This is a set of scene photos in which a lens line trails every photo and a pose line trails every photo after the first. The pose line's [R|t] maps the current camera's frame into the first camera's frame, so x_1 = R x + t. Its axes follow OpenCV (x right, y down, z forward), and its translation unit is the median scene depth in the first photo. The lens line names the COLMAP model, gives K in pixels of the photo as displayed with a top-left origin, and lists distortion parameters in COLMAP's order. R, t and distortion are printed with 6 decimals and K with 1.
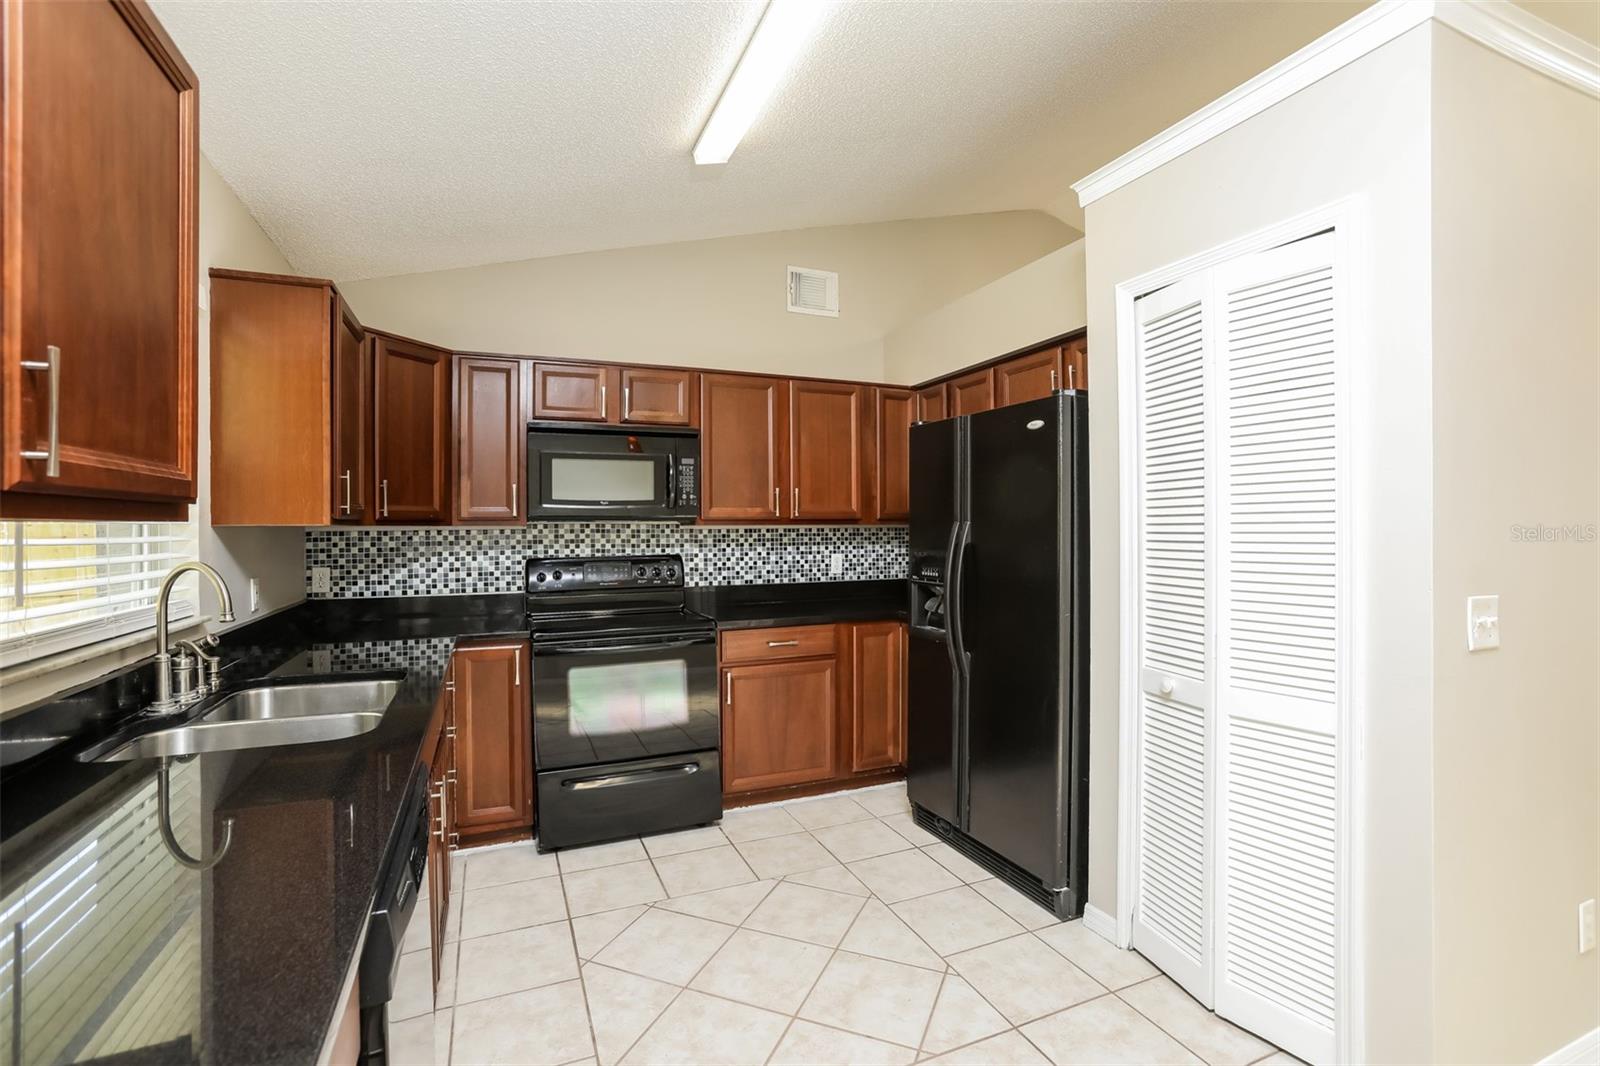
lens RADIAL K [[722.3, 0, 792.8], [0, 722.3, 534.0], [0, 0, 1]] dist [-0.049689, 0.028486]
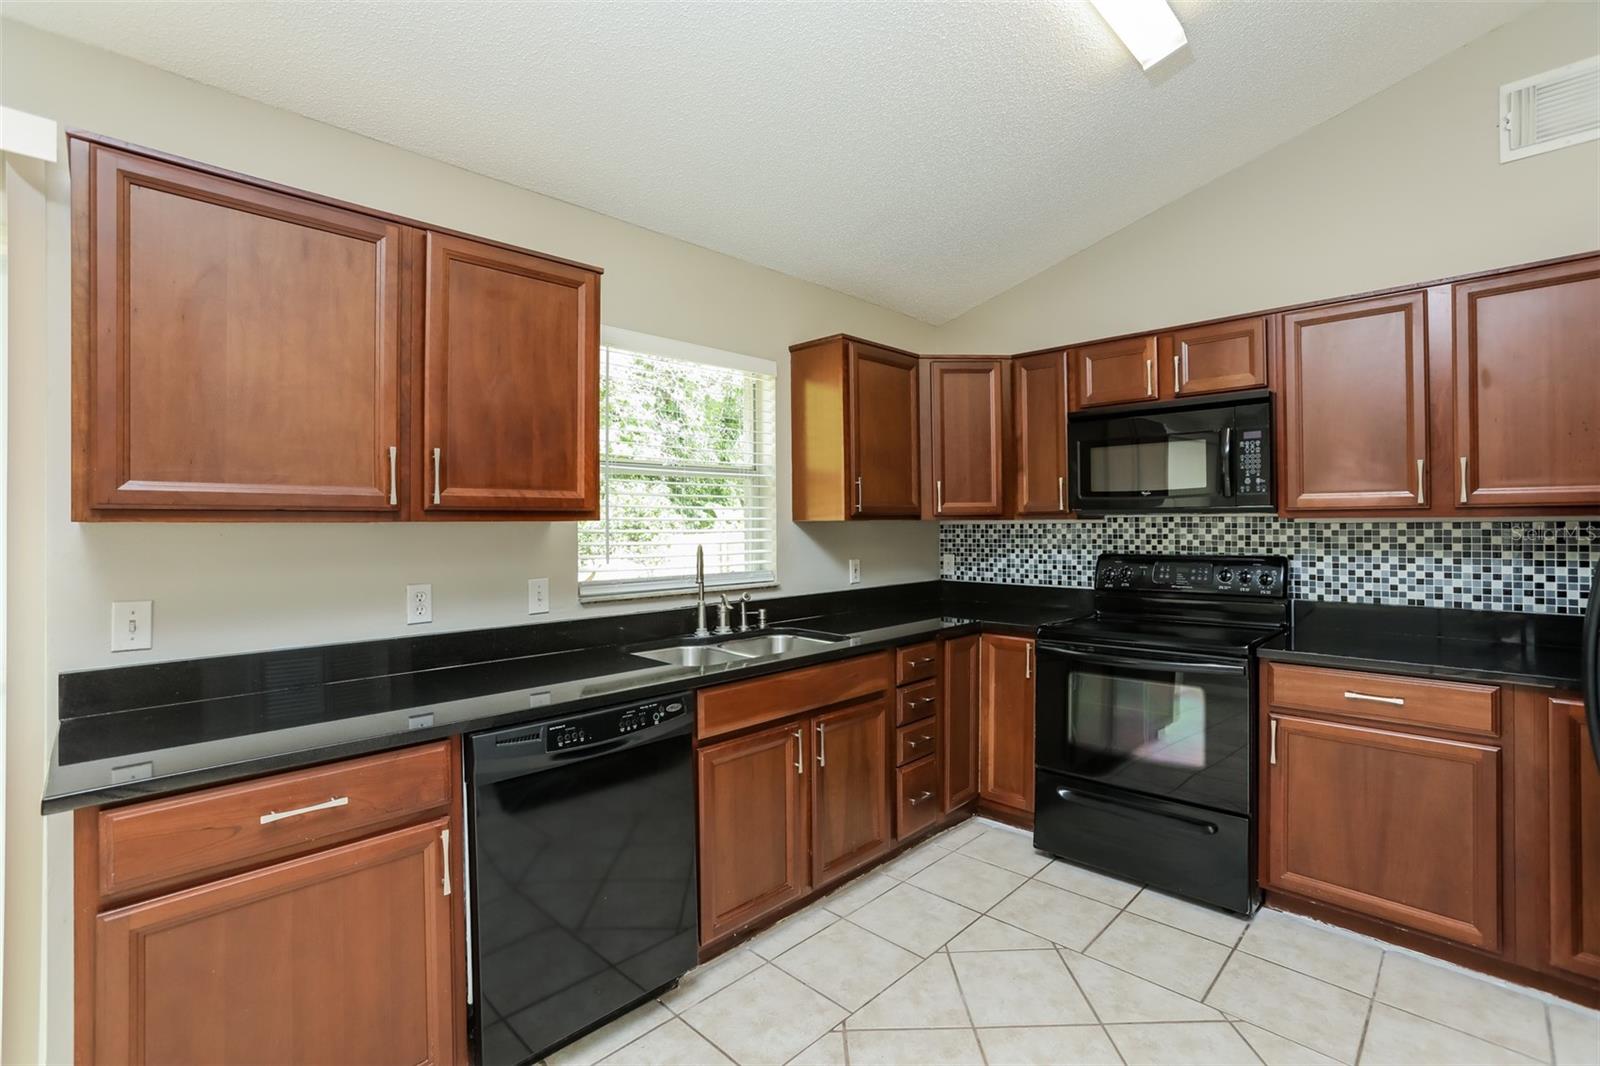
lens RADIAL K [[722.1, 0, 800.4], [0, 722.1, 523.1], [0, 0, 1]] dist [-0.064087, 0.030779]
pose [[0.395497, 0.001597, -0.918466, 0.335734], [-0.003243, 0.999995, 0.000343, -0.005489], [0.918461, 0.002843, 0.395500, 0.249351]]
